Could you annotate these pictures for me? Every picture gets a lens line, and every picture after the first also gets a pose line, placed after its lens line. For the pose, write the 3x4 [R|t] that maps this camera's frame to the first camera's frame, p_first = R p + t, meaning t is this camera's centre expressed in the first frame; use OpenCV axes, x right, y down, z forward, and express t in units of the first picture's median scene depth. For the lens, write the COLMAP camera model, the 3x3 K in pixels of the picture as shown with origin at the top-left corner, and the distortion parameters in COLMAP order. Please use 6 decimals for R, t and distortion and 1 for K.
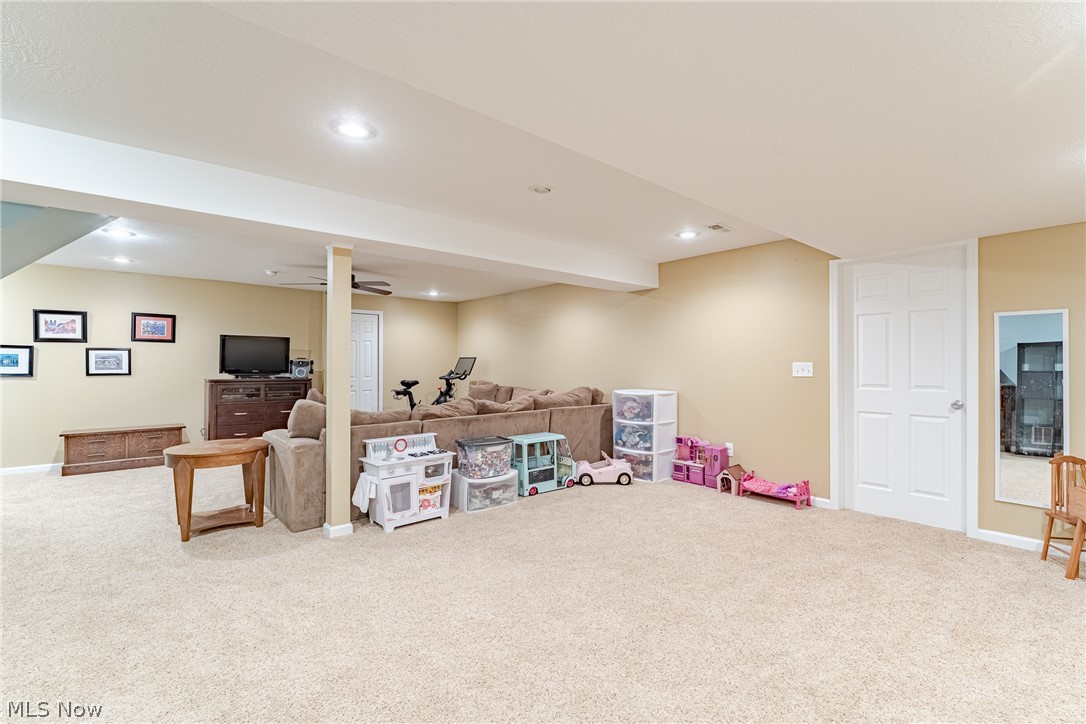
lens RADIAL K [[501.0, 0, 548.2], [0, 501.0, 360.0], [0, 0, 1]] dist [0.003229, -0.000030]
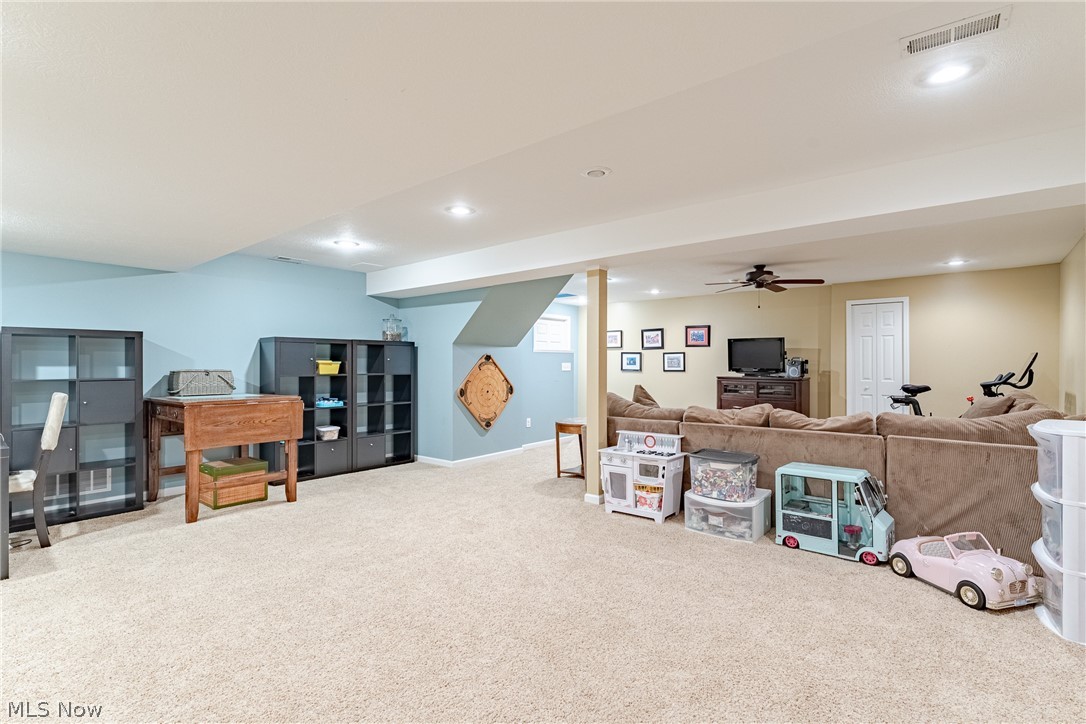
lens RADIAL K [[501.0, 0, 548.3], [0, 501.0, 363.3], [0, 0, 1]] dist [0.003229, -0.000030]
pose [[0.171381, 0.000119, -0.985205, 0.516717], [0.008433, 0.999963, 0.001587, 0.002363], [0.985169, -0.008581, 0.171374, 0.452134]]
